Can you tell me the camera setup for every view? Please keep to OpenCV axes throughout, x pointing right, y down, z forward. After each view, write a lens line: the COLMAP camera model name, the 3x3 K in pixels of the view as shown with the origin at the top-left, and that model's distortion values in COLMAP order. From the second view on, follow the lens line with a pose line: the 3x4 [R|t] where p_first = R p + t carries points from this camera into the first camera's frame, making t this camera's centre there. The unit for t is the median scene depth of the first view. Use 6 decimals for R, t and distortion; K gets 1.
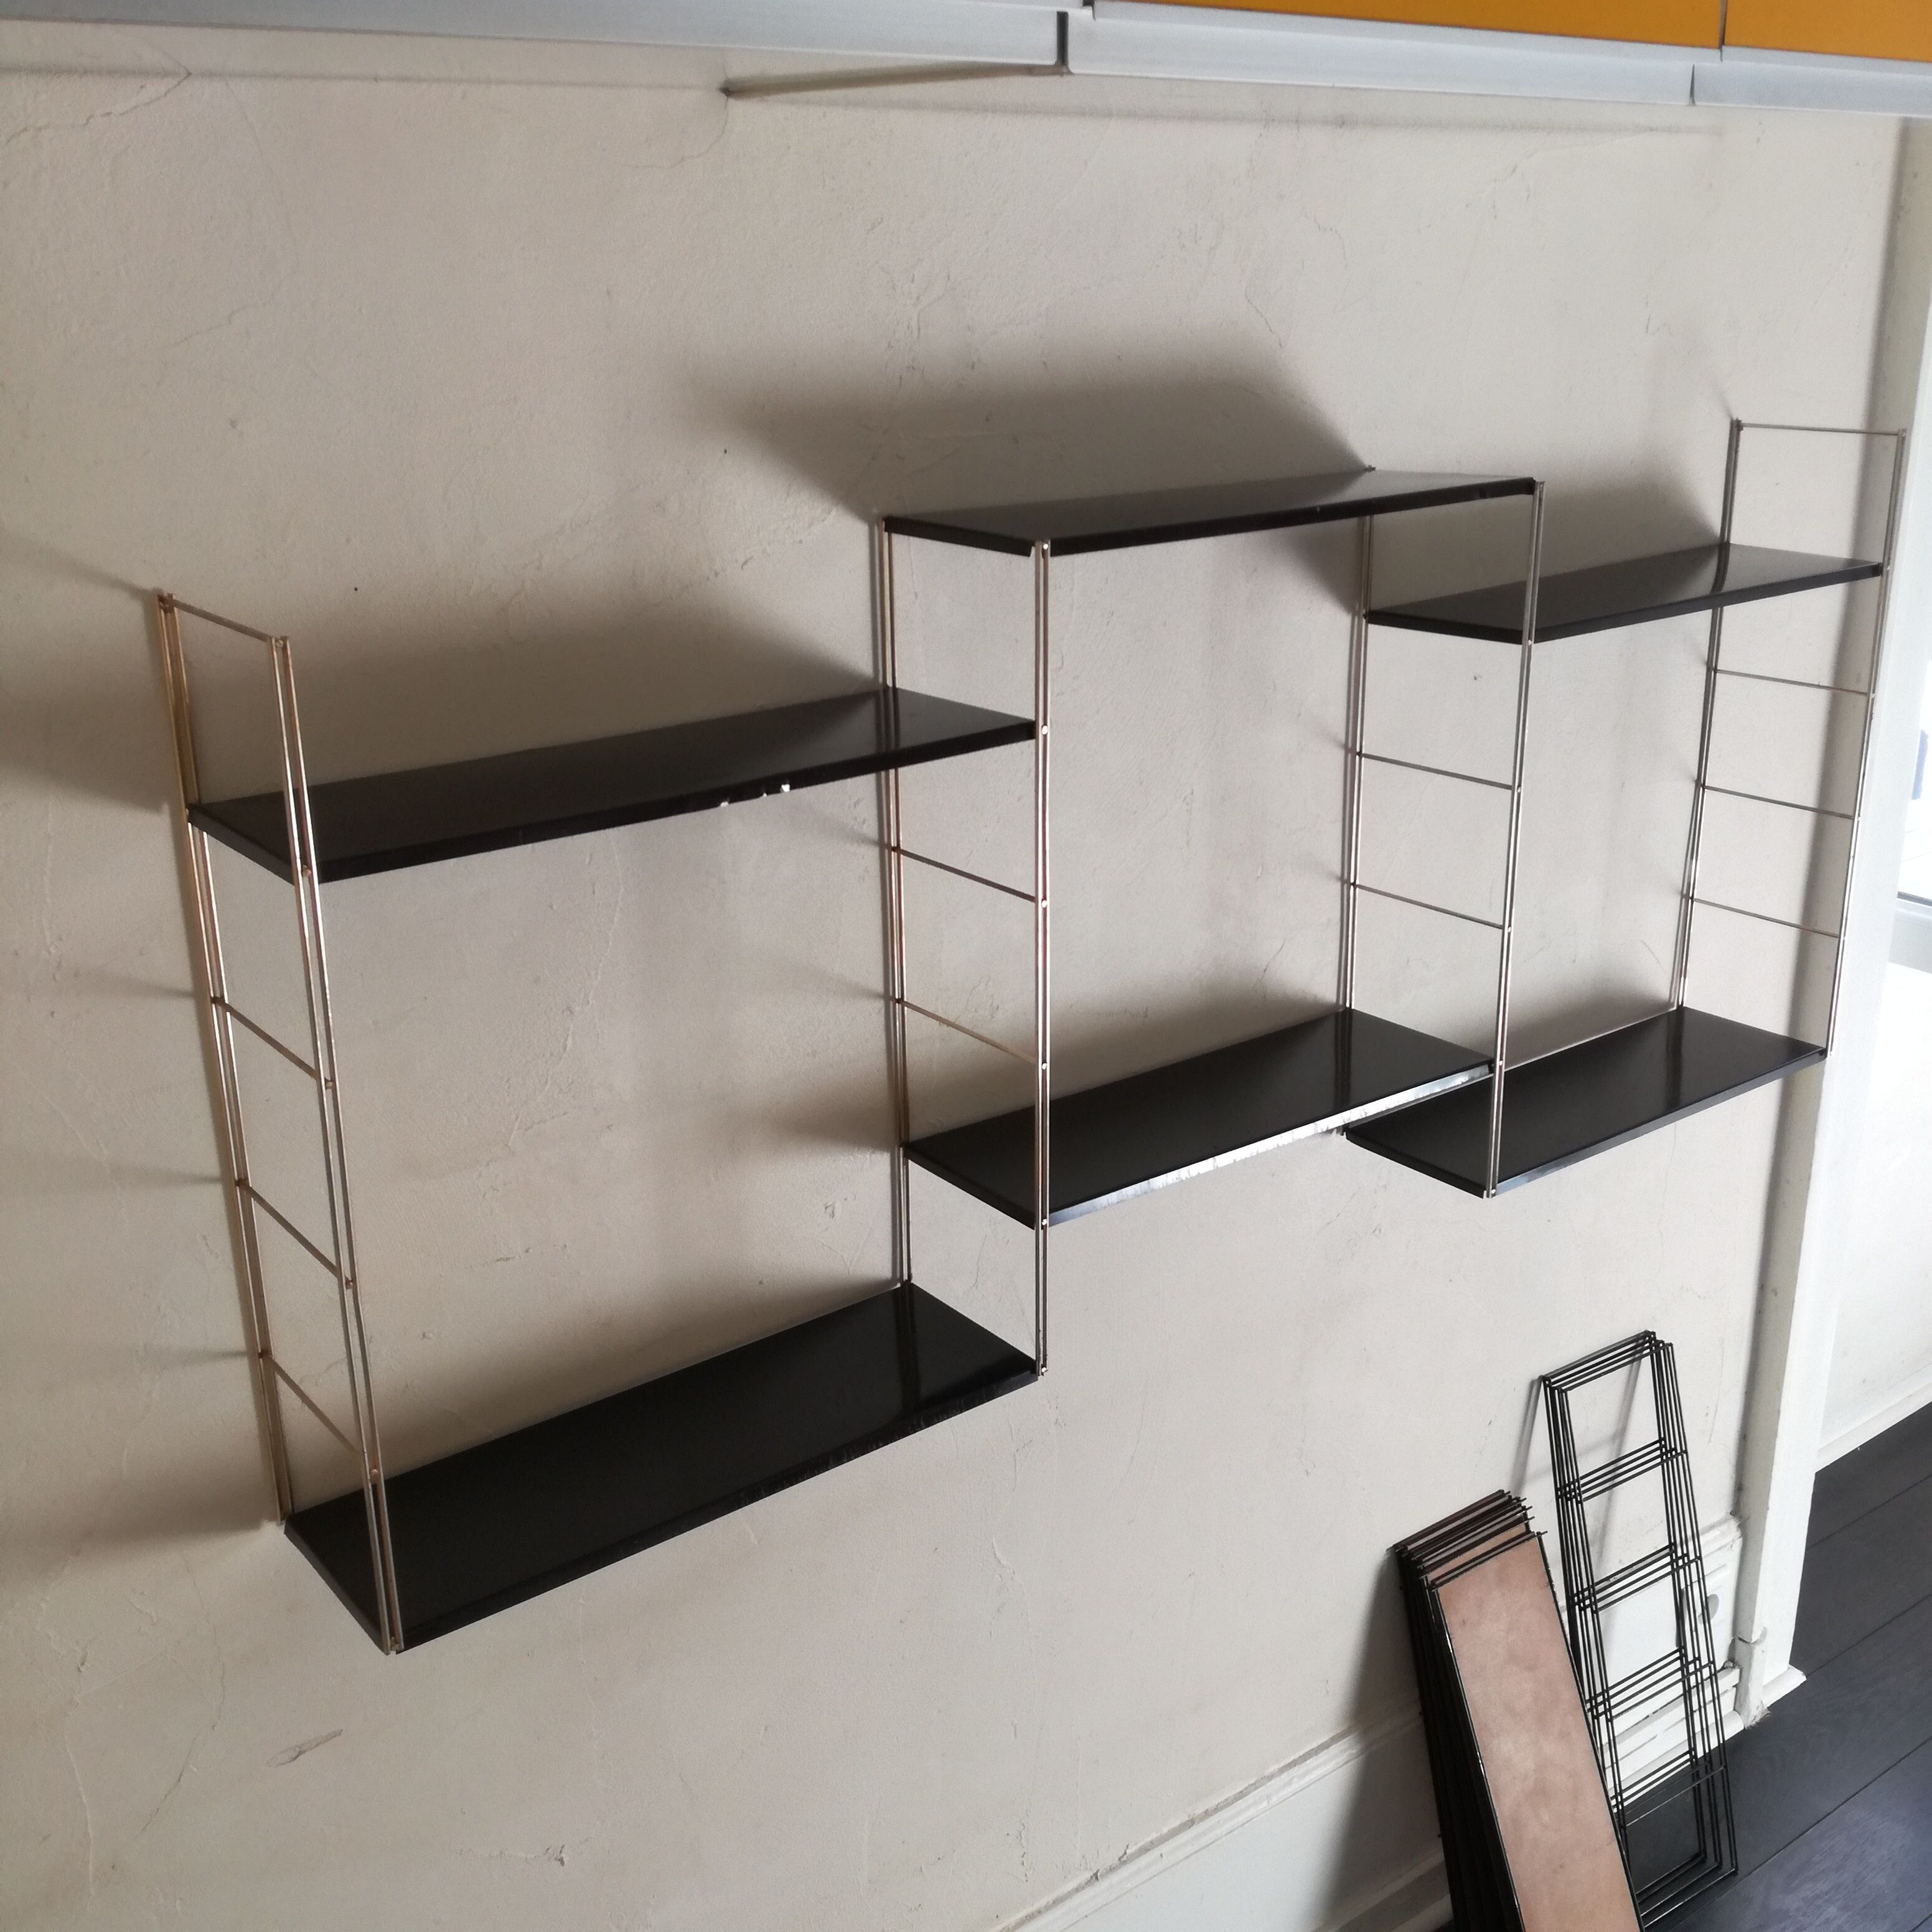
lens RADIAL K [[2108.3, 0, 966.0], [0, 2108.3, 966.0], [0, 0, 1]] dist [0.161043, -0.406803]
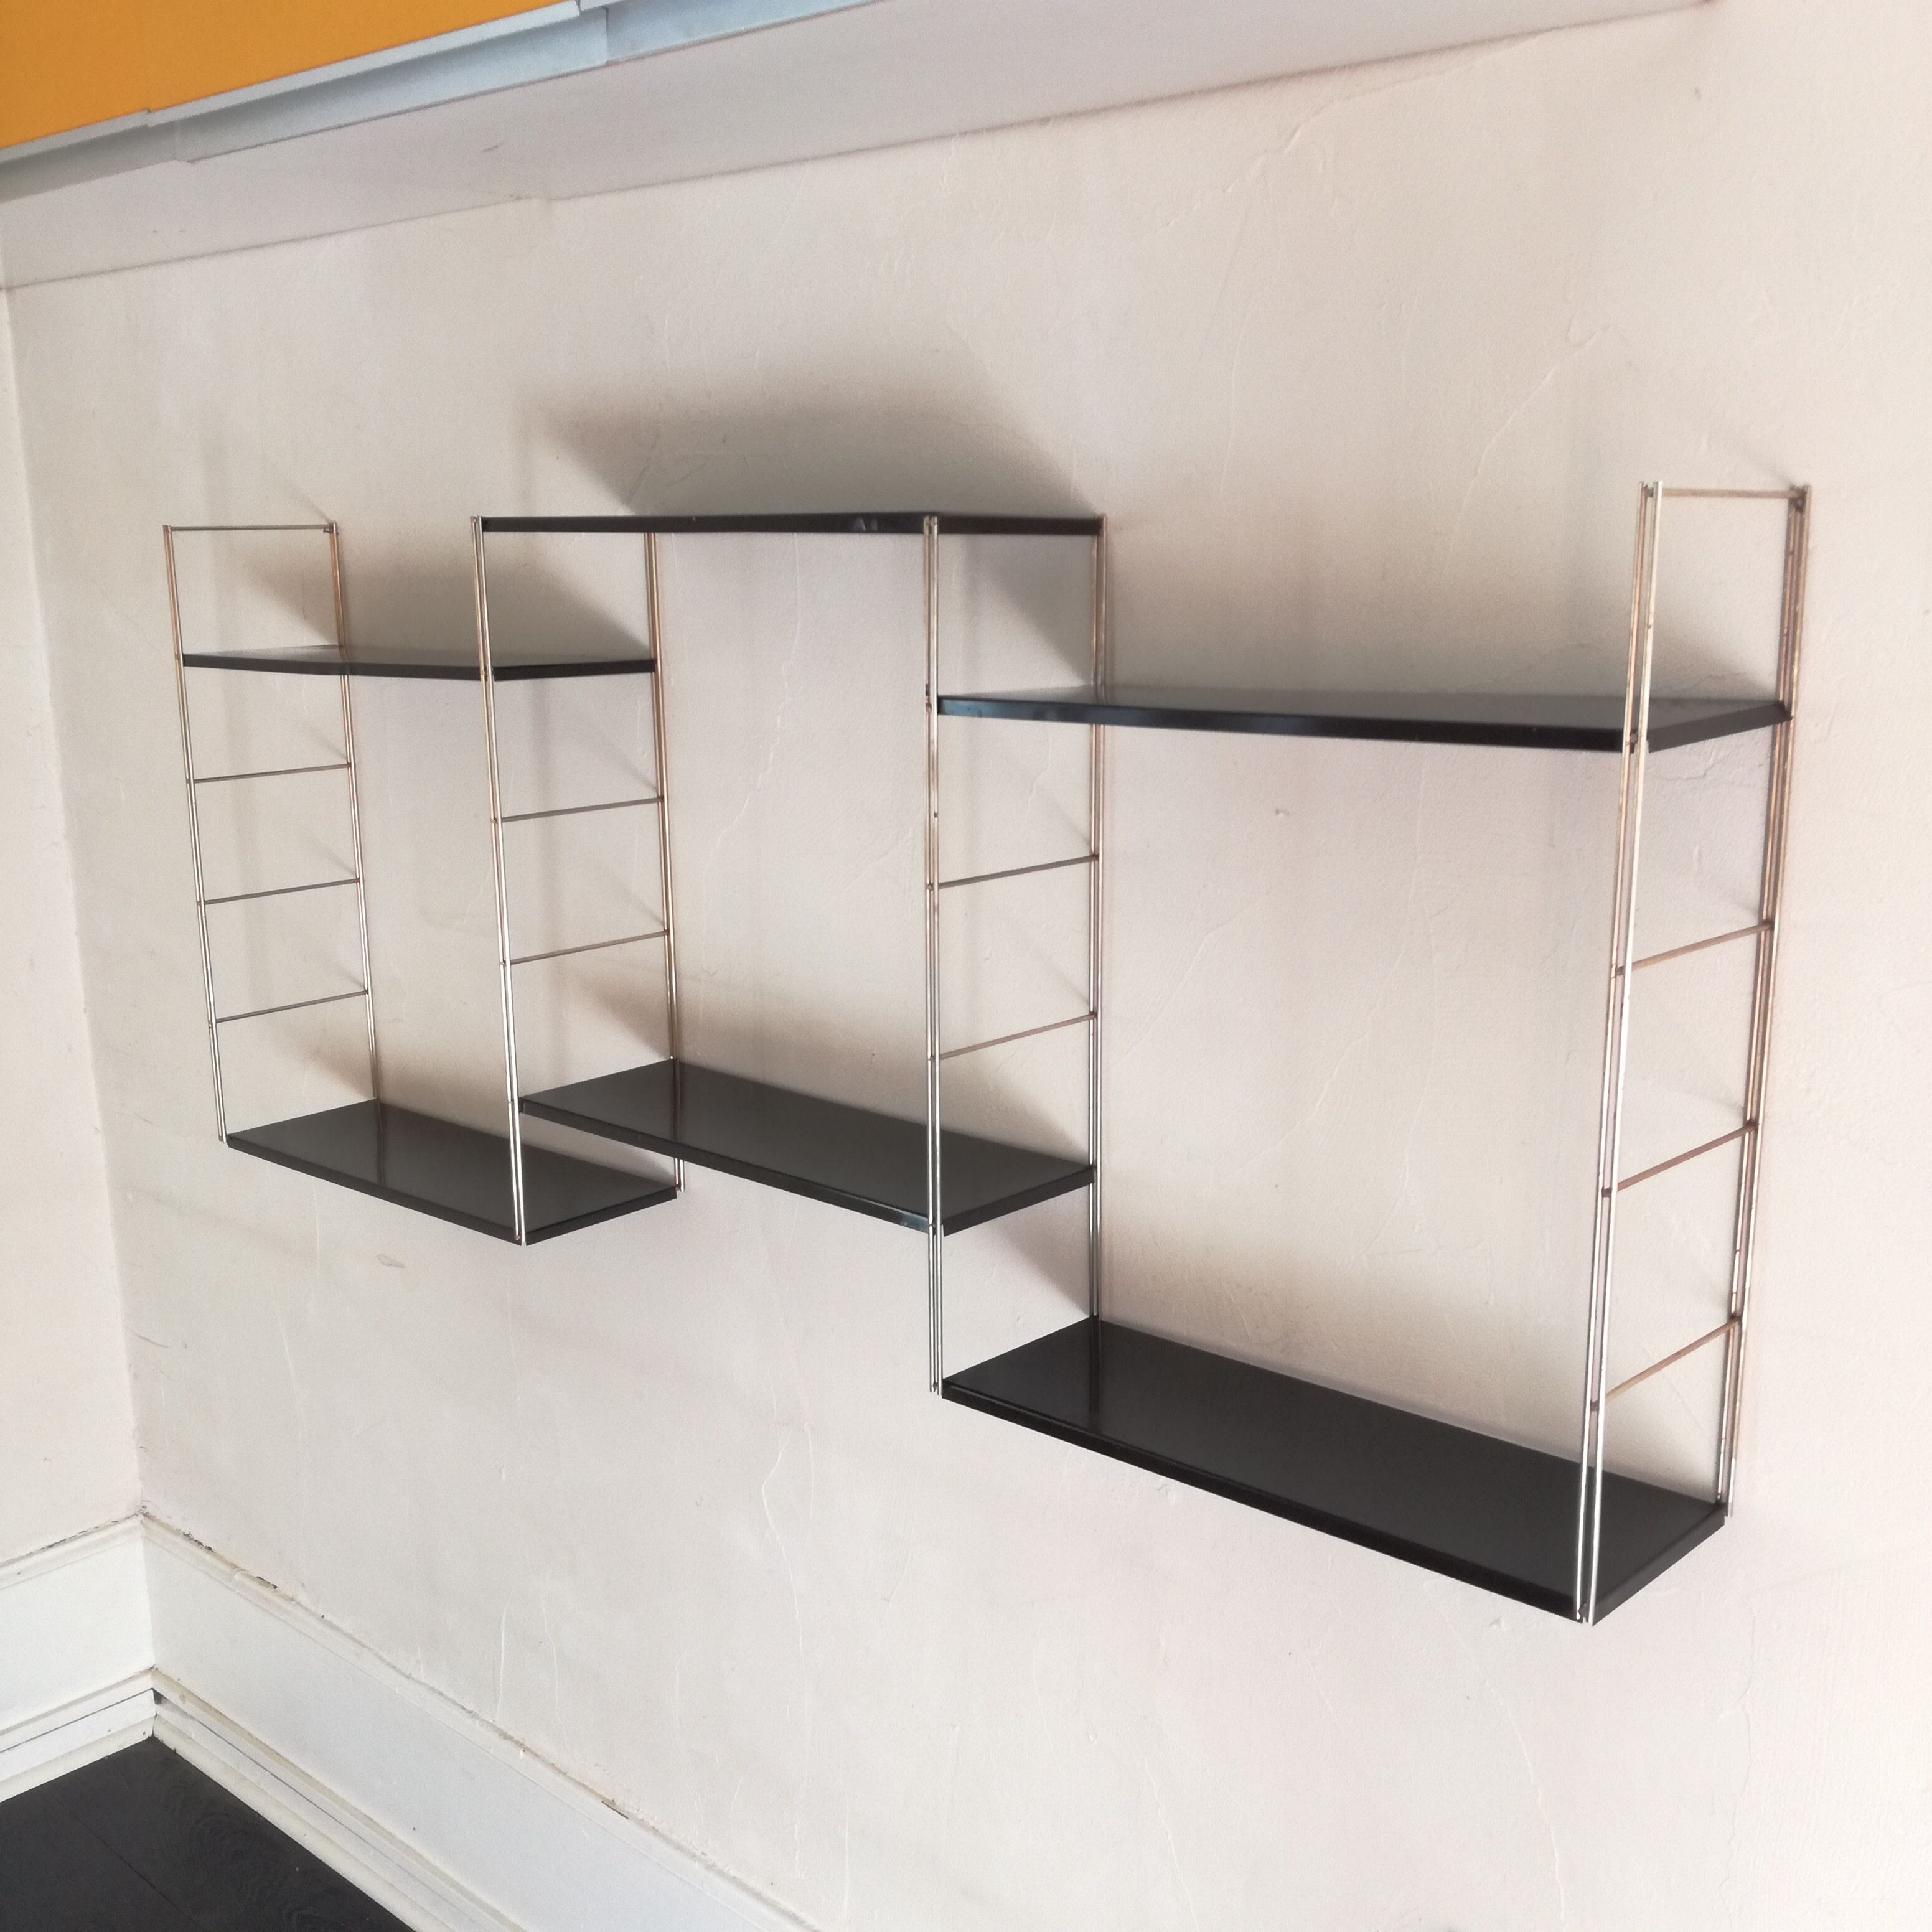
lens RADIAL K [[2111.1, 0, 976.3], [0, 2111.1, 980.8], [0, 0, 1]] dist [0.131231, -0.299069]
pose [[0.171502, 0.230911, -0.957741, 0.812188], [-0.299989, 0.938219, 0.172485, -0.154418], [0.938400, 0.257730, 0.230177, 0.653566]]
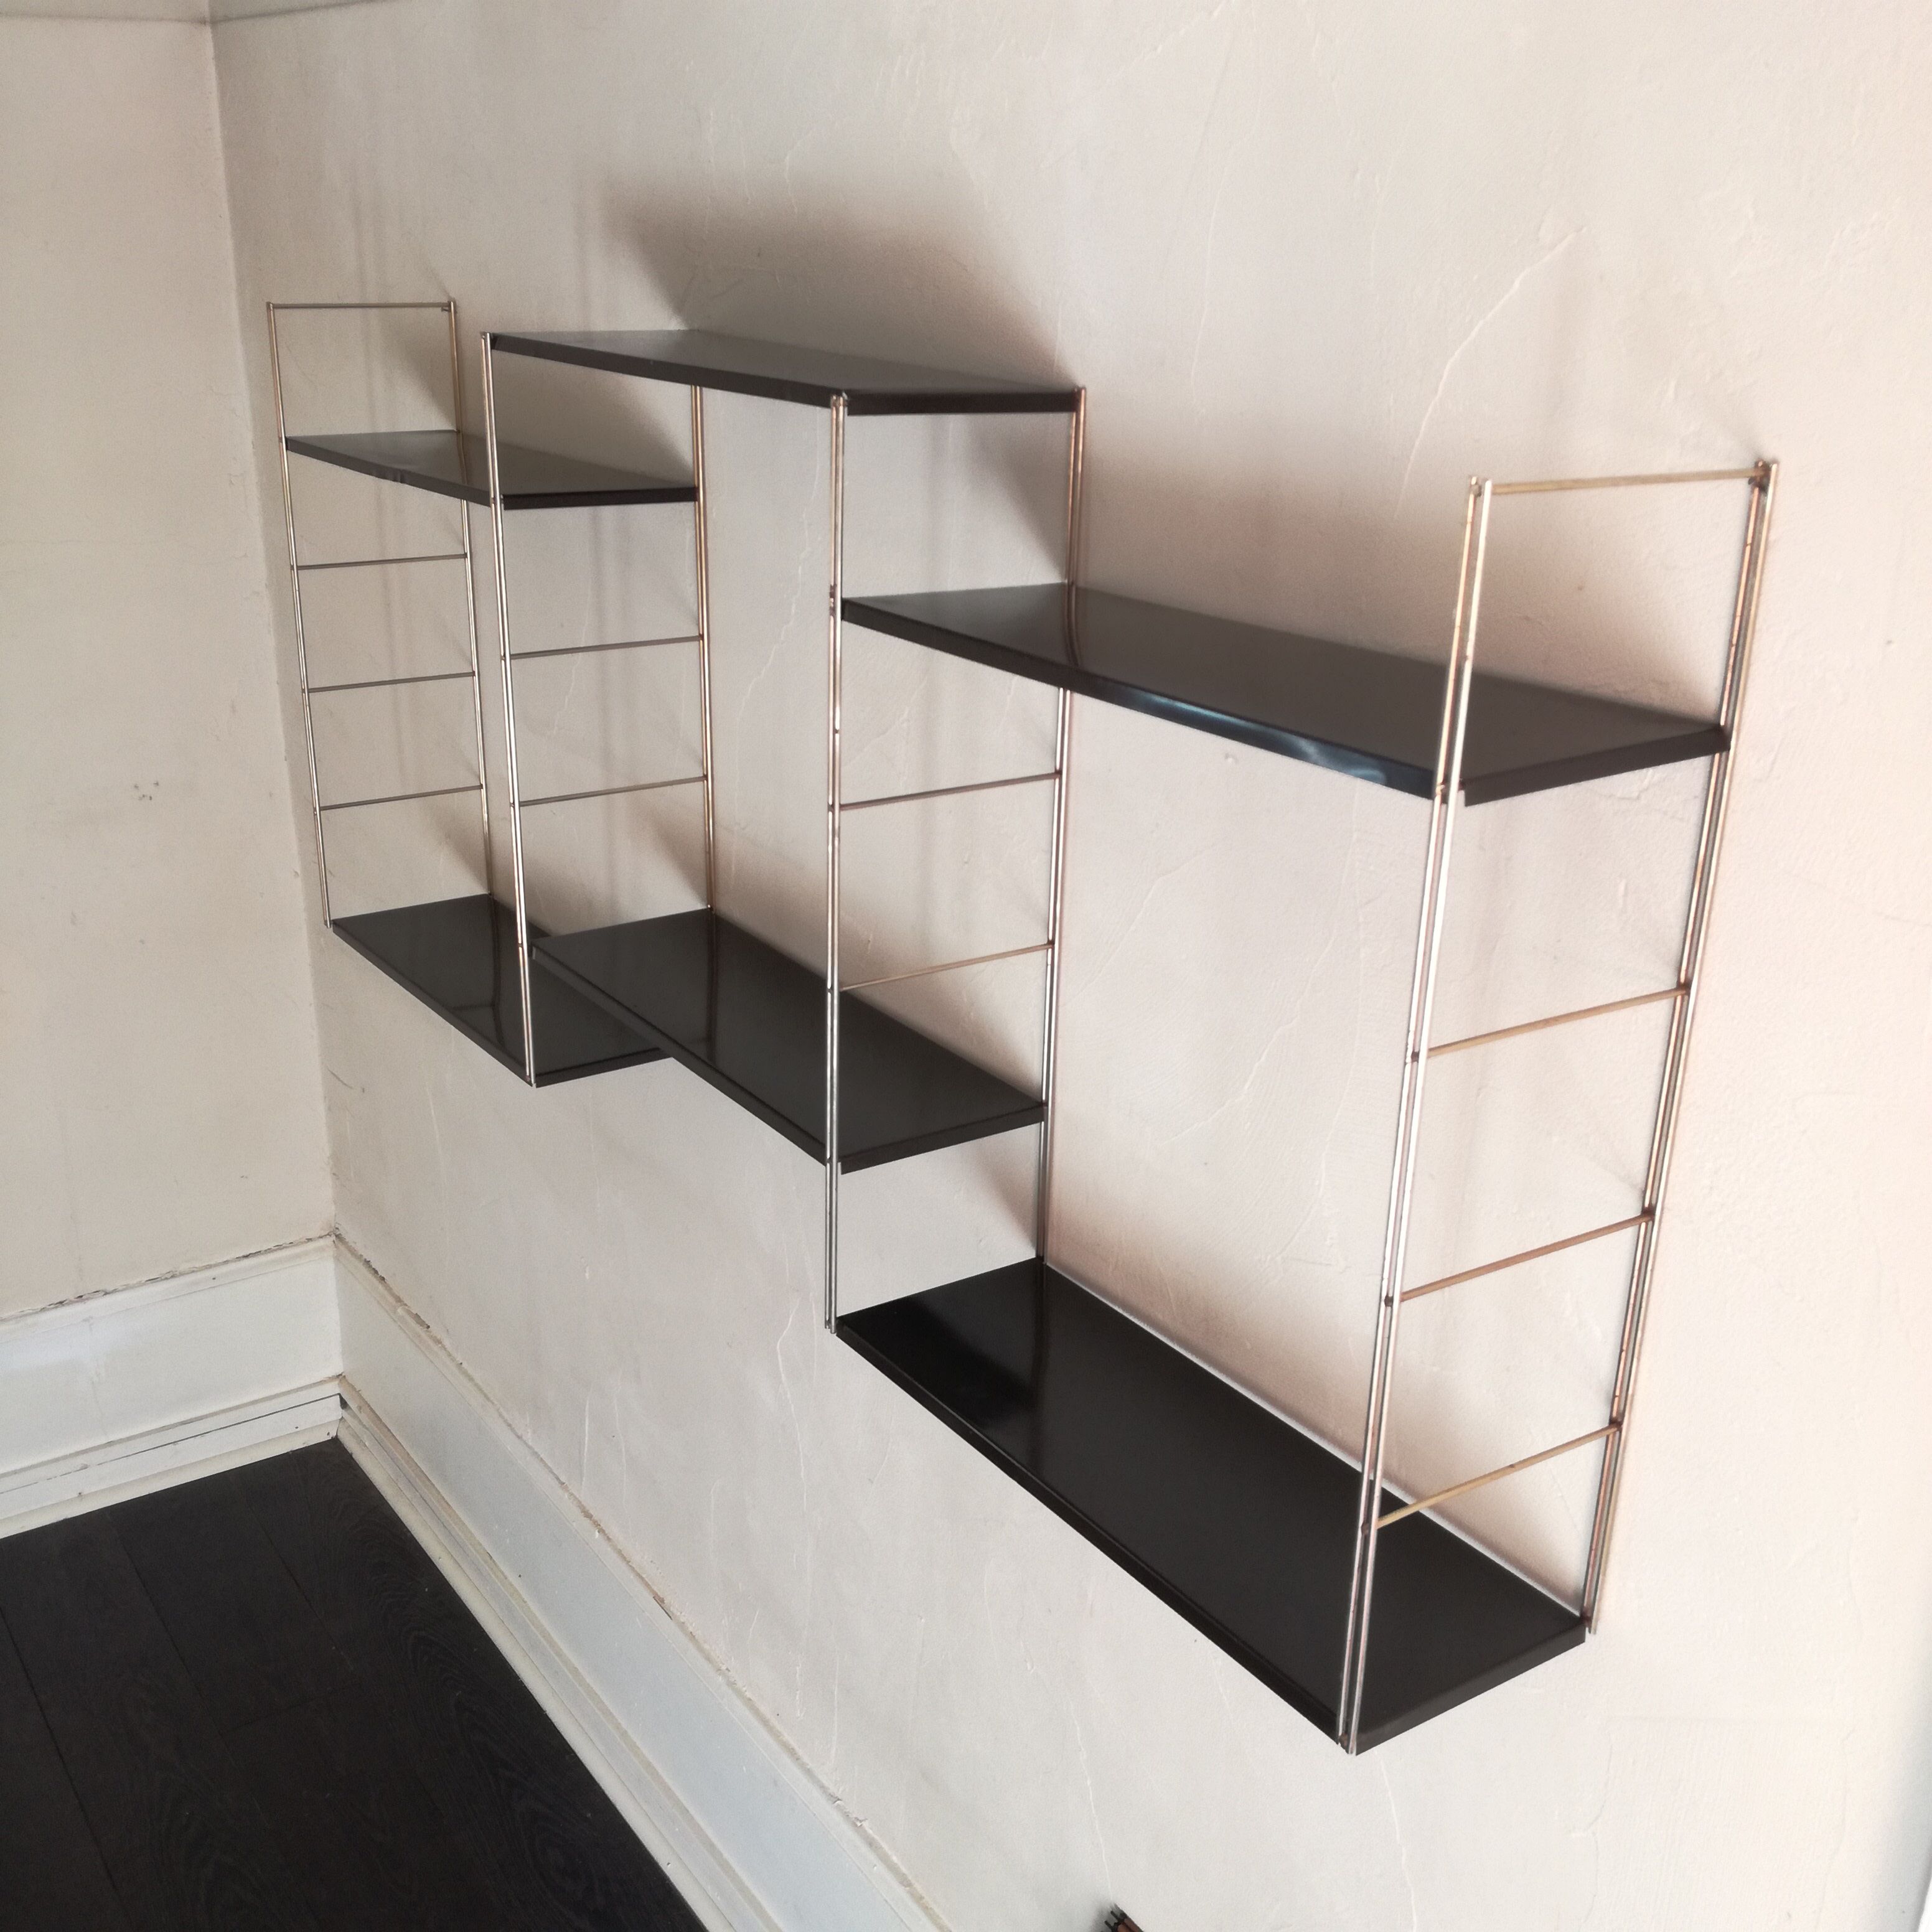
lens RADIAL K [[2111.1, 0, 976.3], [0, 2111.1, 980.8], [0, 0, 1]] dist [0.131231, -0.299069]
pose [[-0.051030, 0.366464, -0.929032, 0.748749], [-0.333136, 0.870718, 0.361760, -0.246631], [0.941497, 0.327955, 0.077650, 0.785019]]
